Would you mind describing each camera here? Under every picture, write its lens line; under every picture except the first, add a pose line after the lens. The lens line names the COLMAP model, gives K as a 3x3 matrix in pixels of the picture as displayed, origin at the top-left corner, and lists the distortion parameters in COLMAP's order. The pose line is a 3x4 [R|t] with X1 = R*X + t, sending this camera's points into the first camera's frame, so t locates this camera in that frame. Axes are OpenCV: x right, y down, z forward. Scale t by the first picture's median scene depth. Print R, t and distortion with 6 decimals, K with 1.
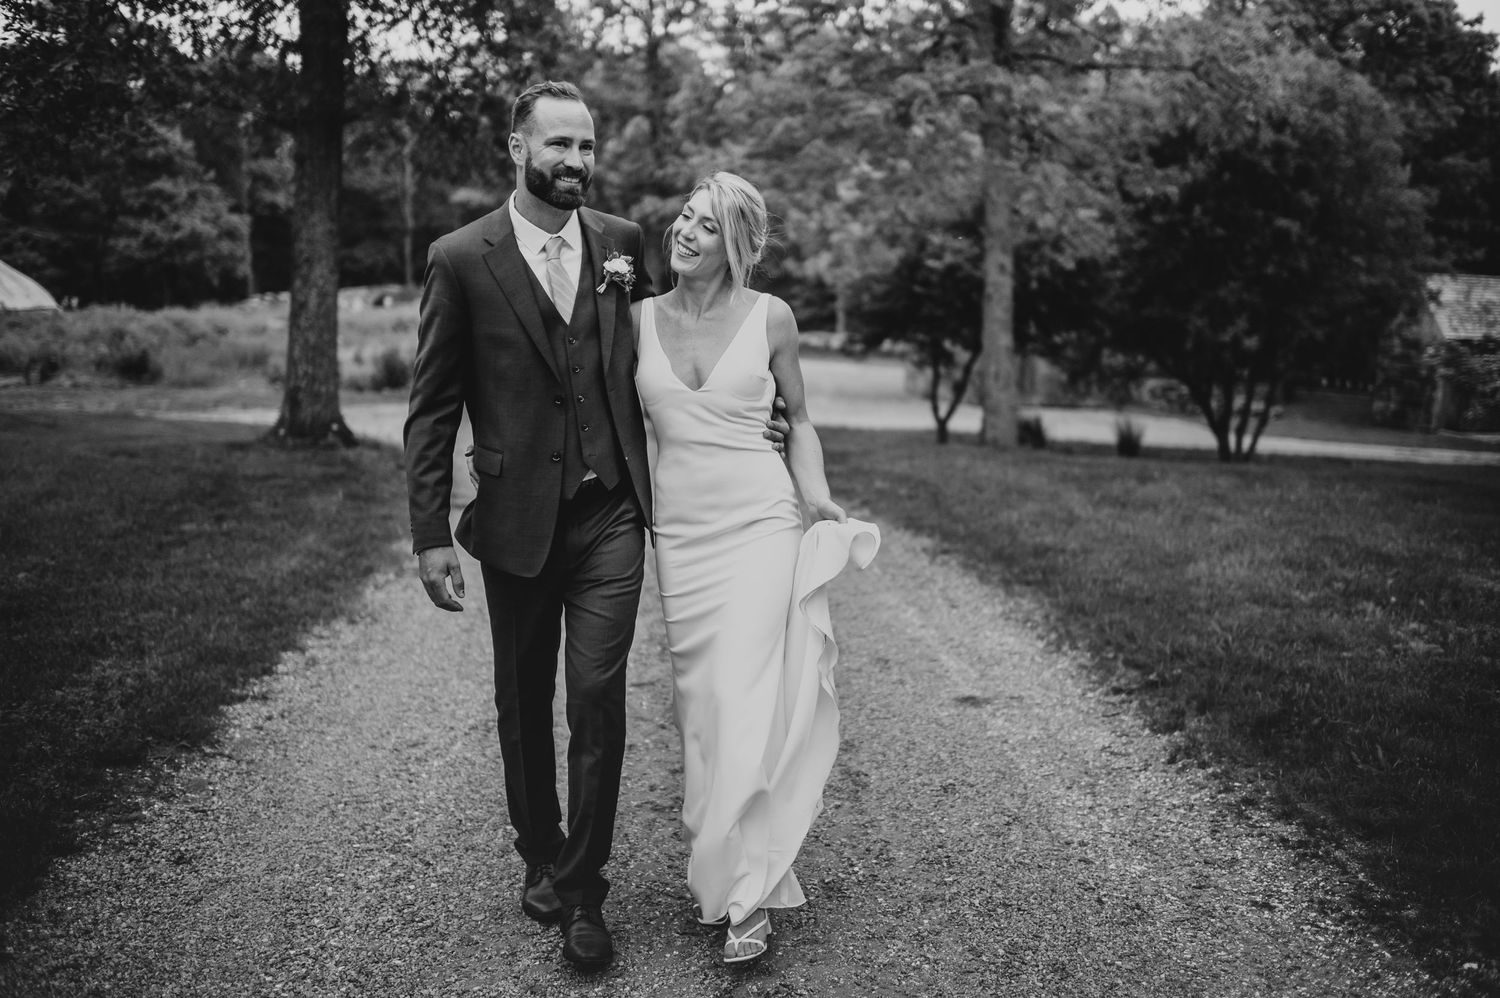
lens RADIAL K [[1370.7, 0, 750.1], [0, 1370.7, 483.7], [0, 0, 1]] dist [-0.063612, 0.018746]
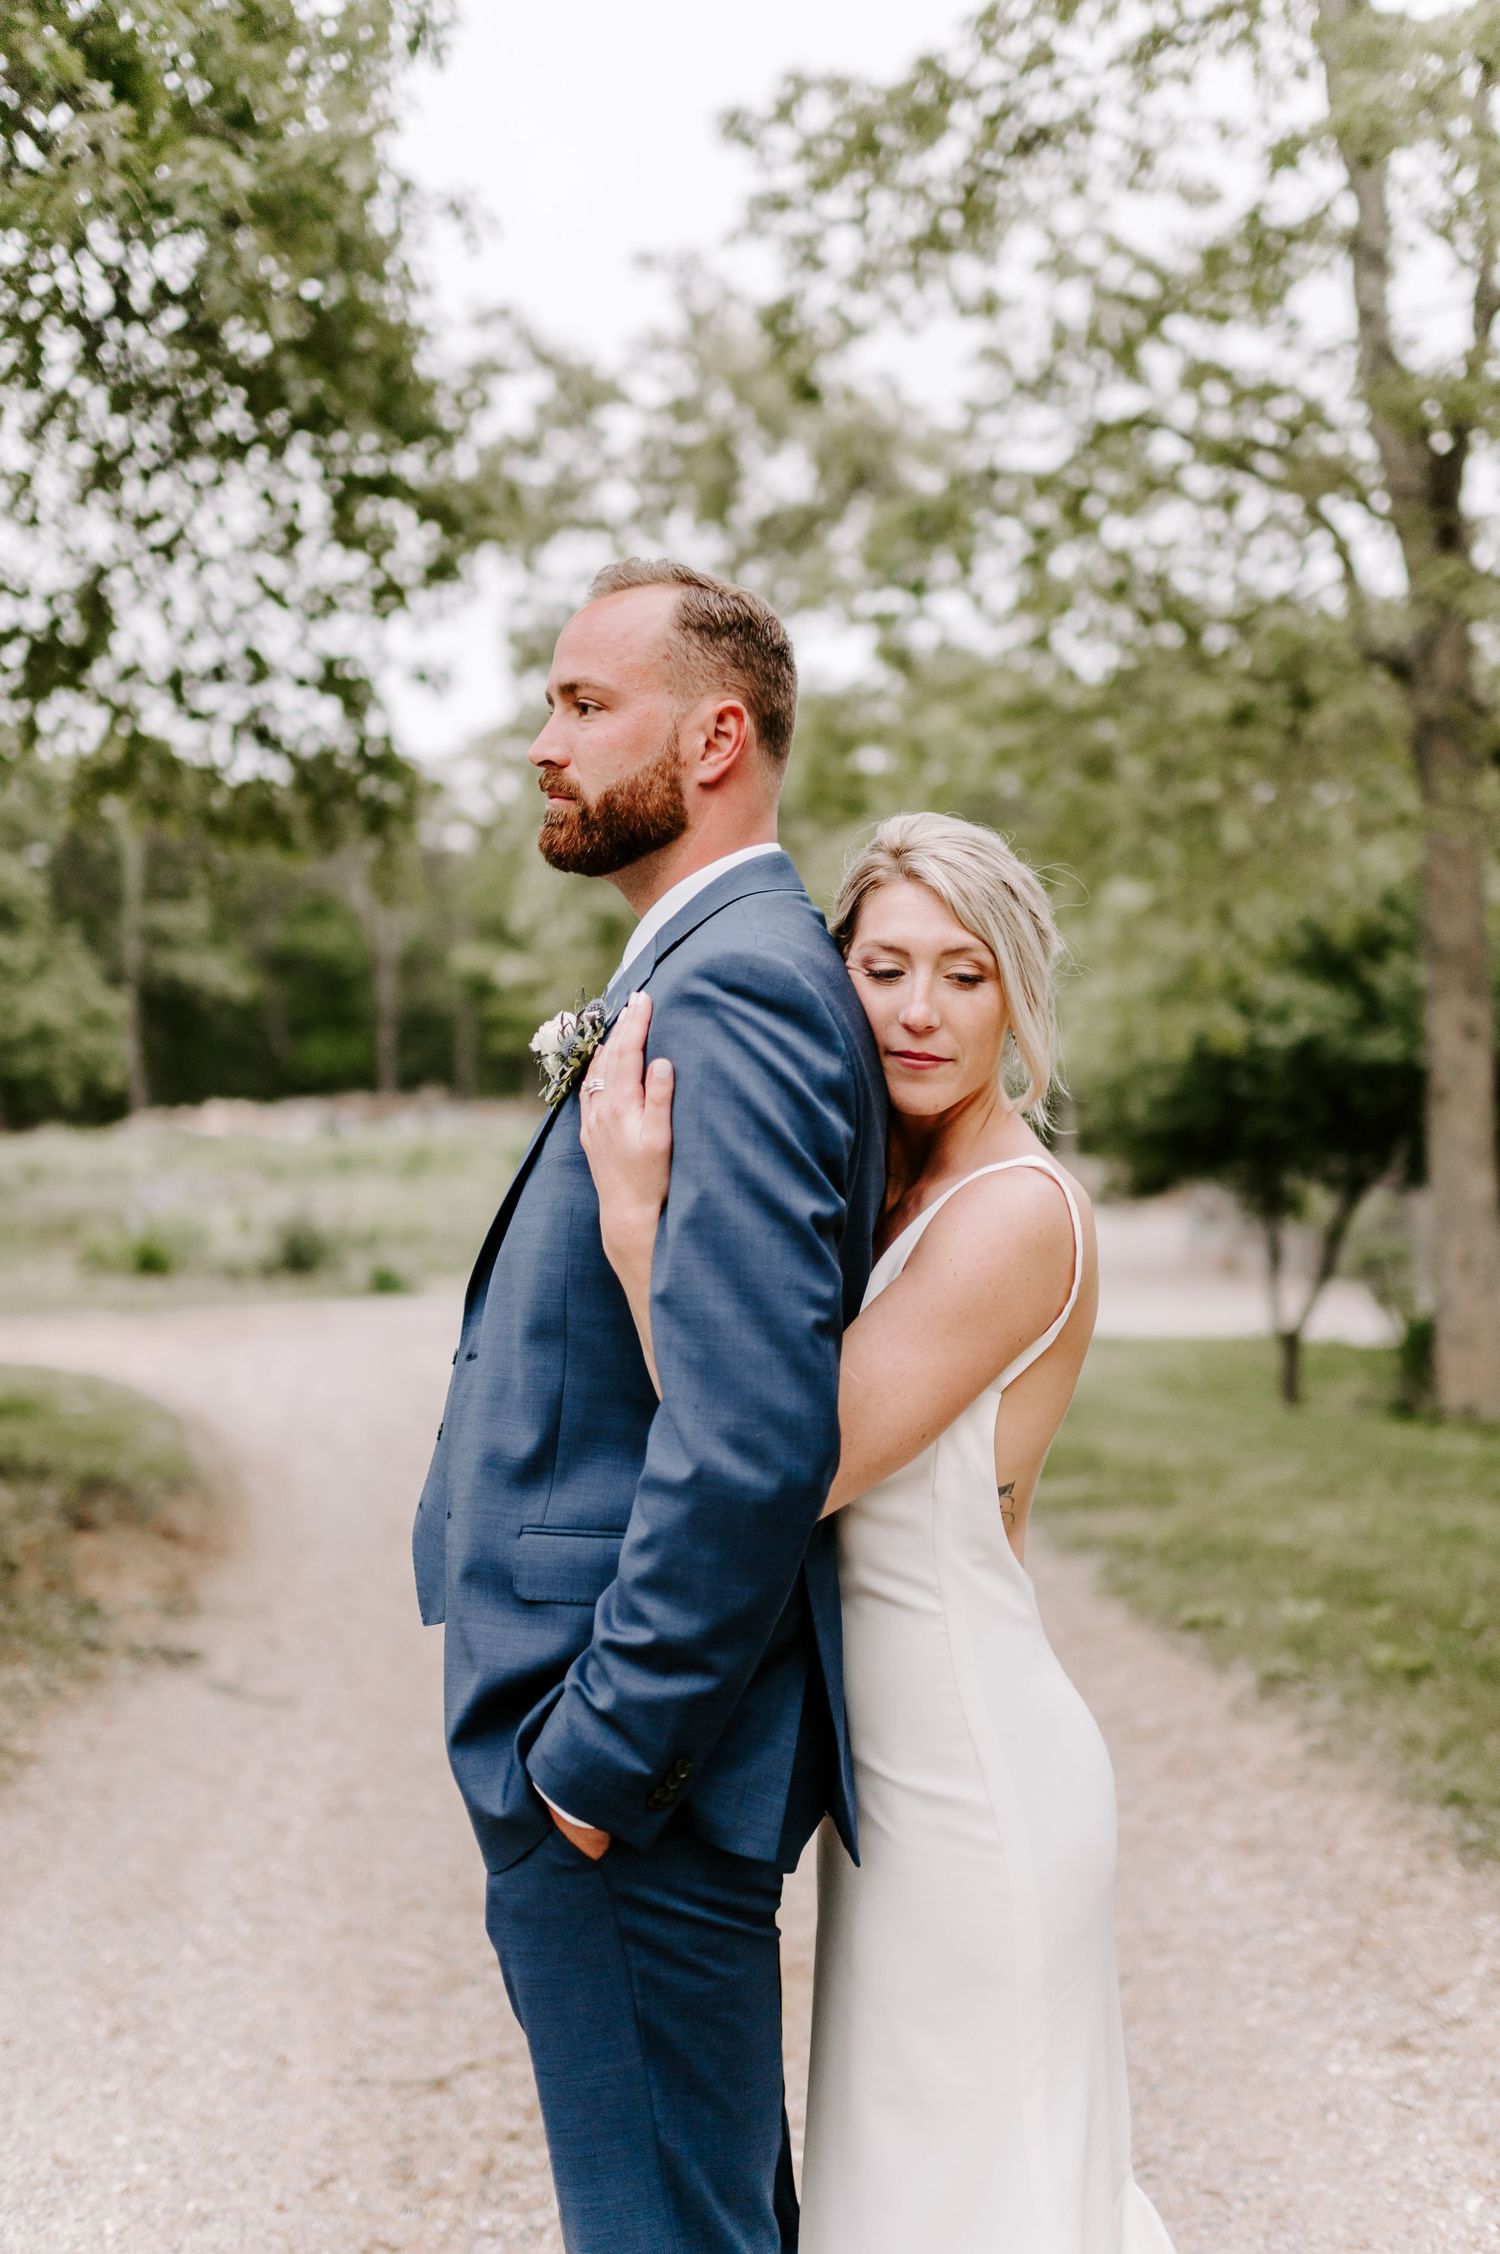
lens RADIAL K [[2054.9, 0, 797.7], [0, 2054.9, 1114.1], [0, 0, 1]] dist [0.009391, 0.000417]
pose [[0.998104, -0.019527, -0.058365, -0.006047], [0.011612, 0.991049, -0.132992, -0.051836], [0.060440, 0.132062, 0.989397, 0.397734]]
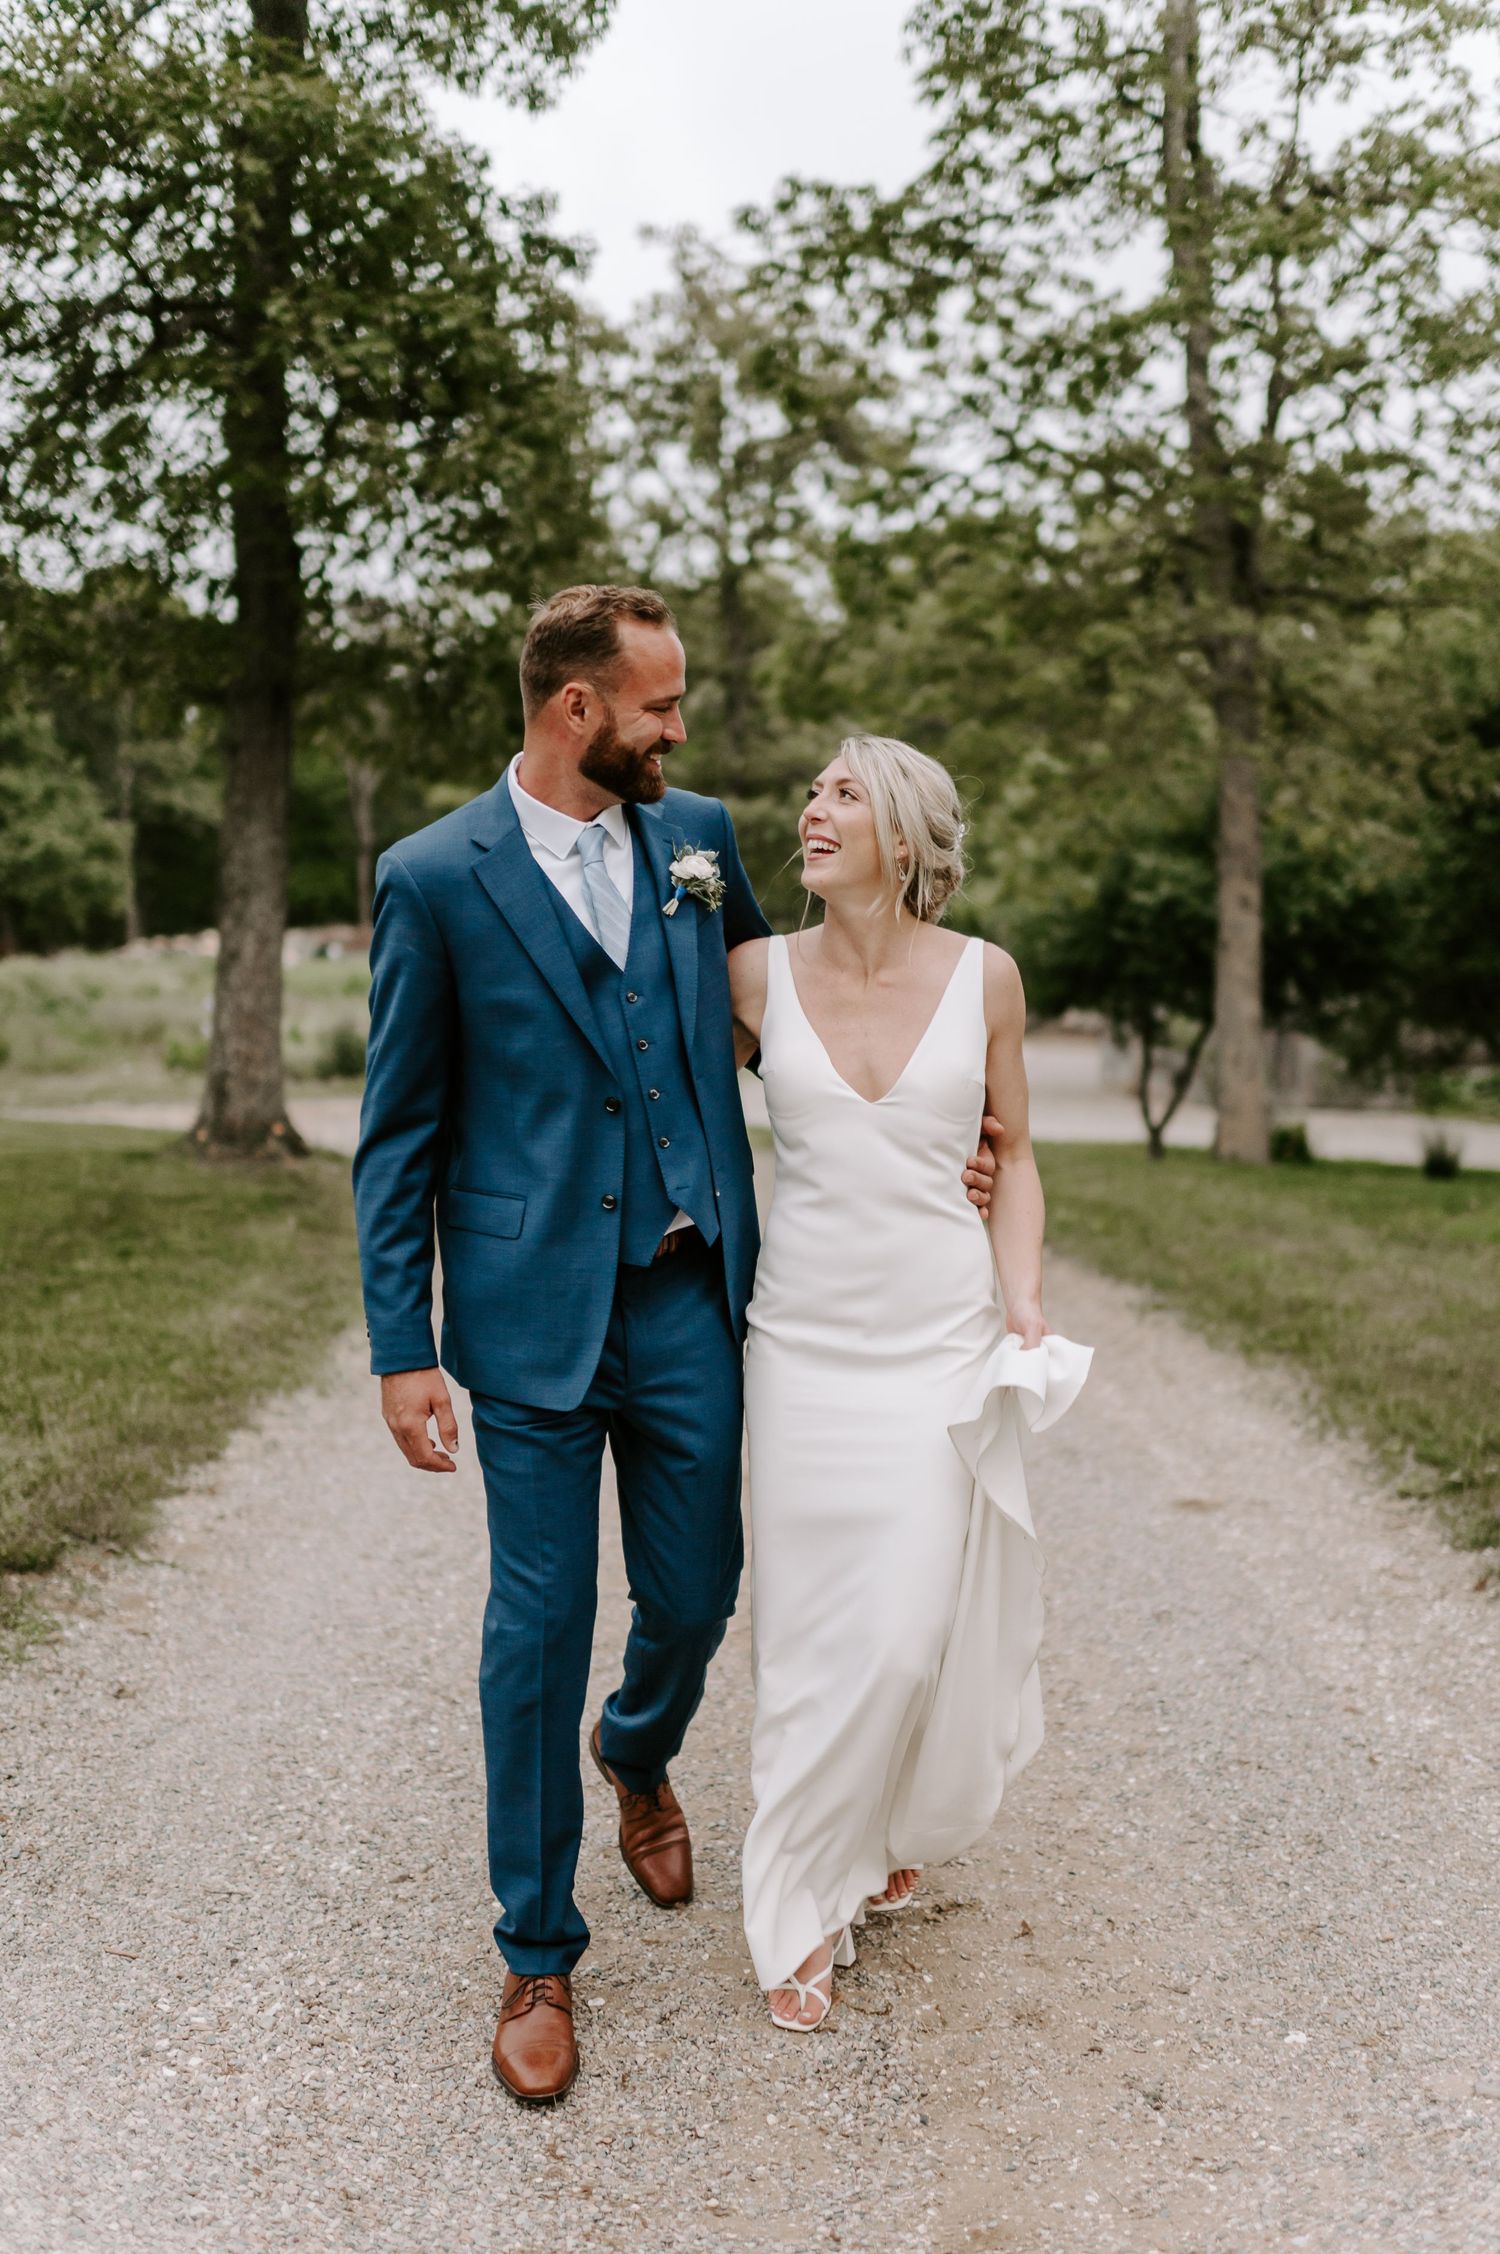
lens RADIAL K [[2053.0, 0, 758.2], [0, 2053.0, 1132.2], [0, 0, 1]] dist [0.004798, -0.002042]
pose [[0.998617, 0.004452, -0.052380, -0.004183], [-0.006804, 0.998972, -0.044817, 0.005516], [0.052126, 0.045111, 0.997621, -0.035477]]
